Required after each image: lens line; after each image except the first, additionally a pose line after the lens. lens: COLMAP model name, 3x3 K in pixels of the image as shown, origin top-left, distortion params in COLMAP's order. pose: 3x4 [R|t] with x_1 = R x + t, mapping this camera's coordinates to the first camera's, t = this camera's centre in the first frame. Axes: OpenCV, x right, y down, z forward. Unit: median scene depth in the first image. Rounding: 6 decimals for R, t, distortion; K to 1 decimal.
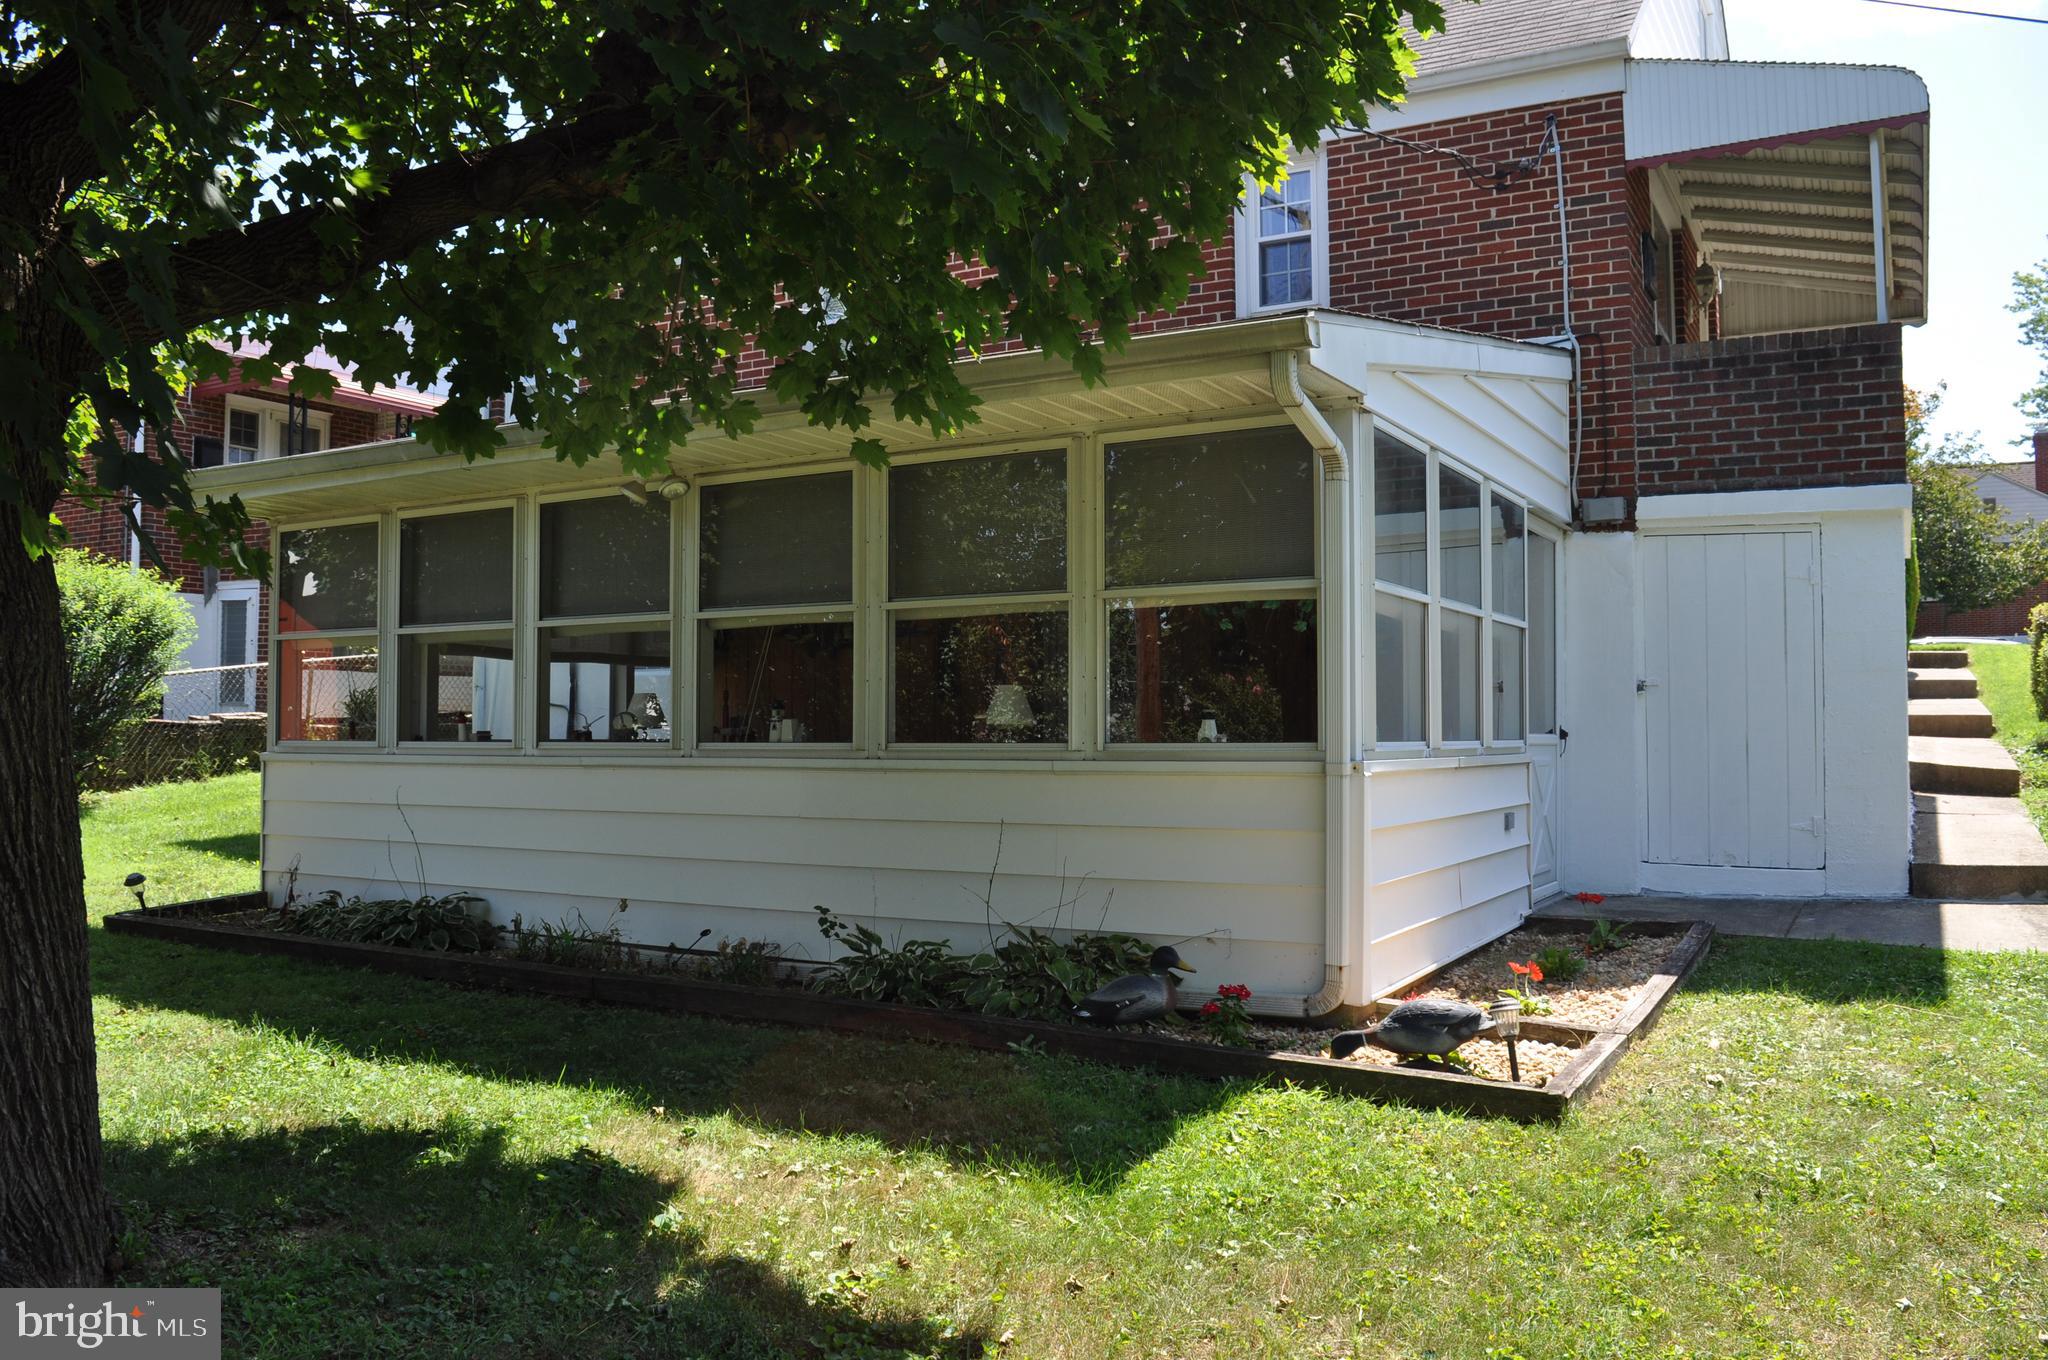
lens RADIAL K [[1662.8, 0, 1019.6], [0, 1662.8, 671.3], [0, 0, 1]] dist [-0.110221, -0.001289]
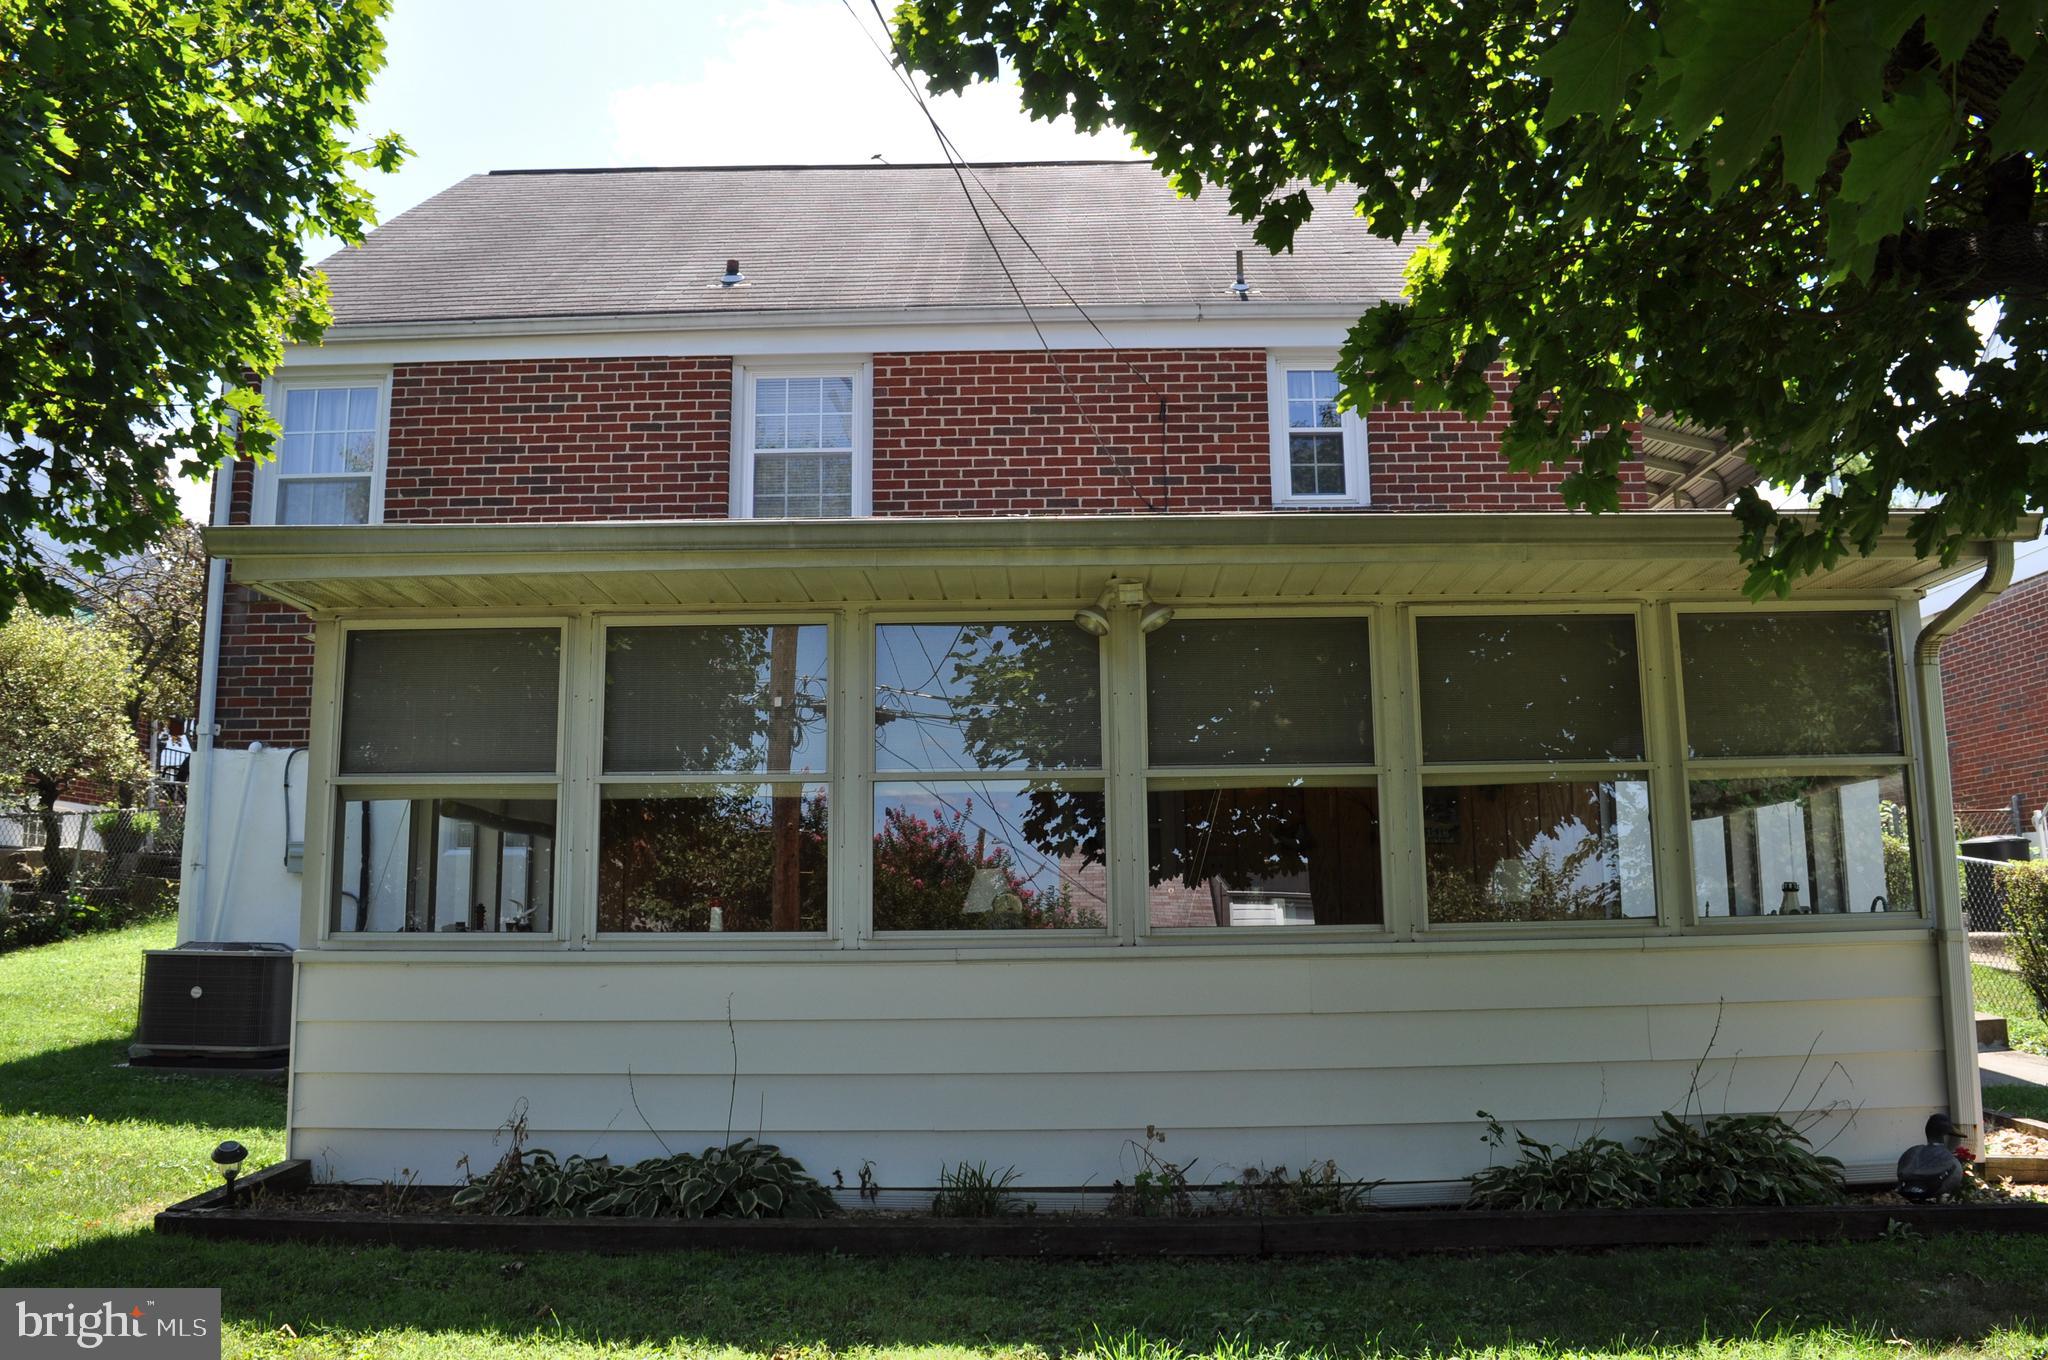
lens RADIAL K [[1564.7, 0, 1026.1], [0, 1564.7, 695.0], [0, 0, 1]] dist [-0.074262, 0.001048]
pose [[0.871222, 0.061436, 0.487030, -0.488670], [-0.008052, 0.993793, -0.110956, 0.011388], [-0.490823, 0.092745, 0.866309, 0.269430]]
